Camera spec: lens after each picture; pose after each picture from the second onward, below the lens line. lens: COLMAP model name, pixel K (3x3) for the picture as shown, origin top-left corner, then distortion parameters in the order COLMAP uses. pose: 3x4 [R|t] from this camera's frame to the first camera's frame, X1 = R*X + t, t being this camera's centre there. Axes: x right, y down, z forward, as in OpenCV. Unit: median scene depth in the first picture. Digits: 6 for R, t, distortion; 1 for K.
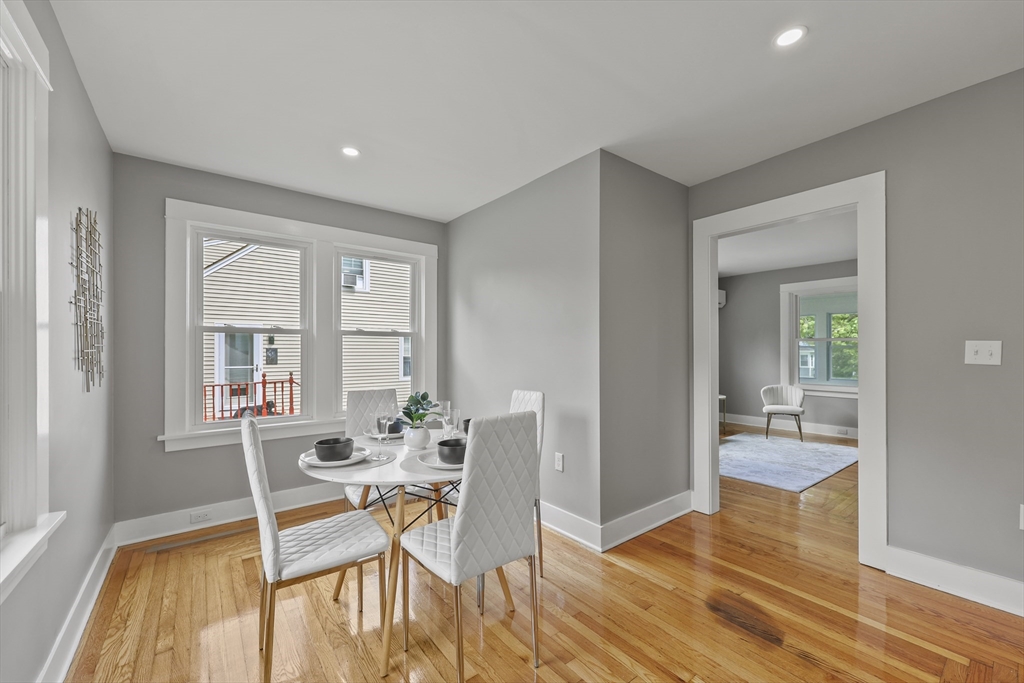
lens RADIAL K [[416.9, 0, 518.6], [0, 416.9, 350.0], [0, 0, 1]] dist [-0.000428, 0.000165]
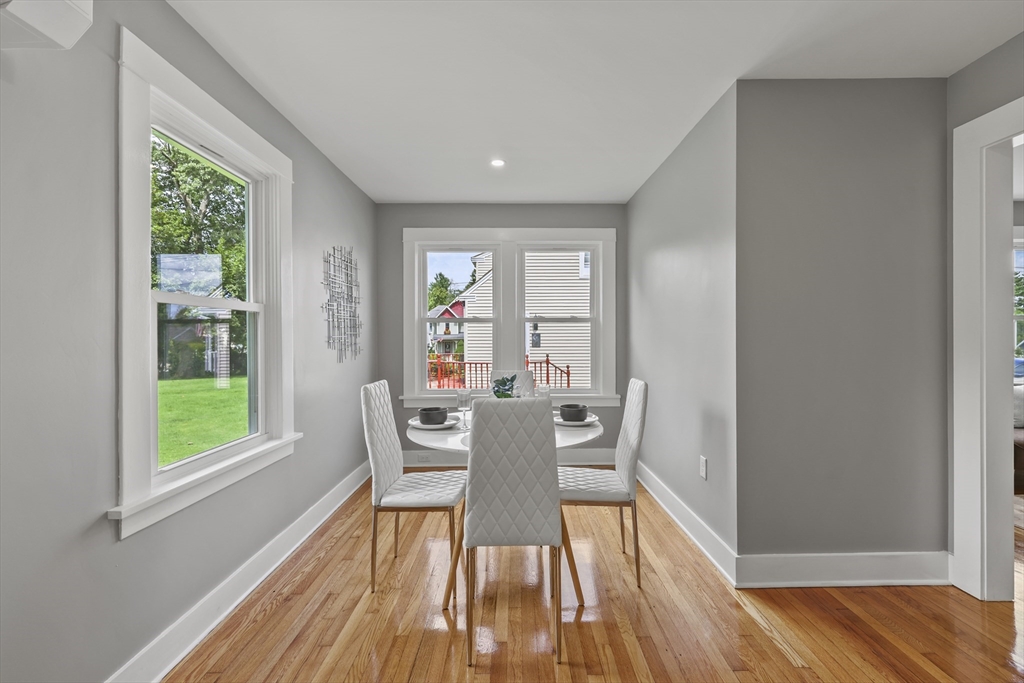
lens RADIAL K [[421.3, 0, 514.3], [0, 421.3, 338.5], [0, 0, 1]] dist [-0.000129, 0.000147]
pose [[0.791342, 0.000994, -0.611373, 0.318096], [0.005258, 0.999951, 0.008431, -0.000832], [0.611351, -0.009887, 0.791298, 0.096194]]
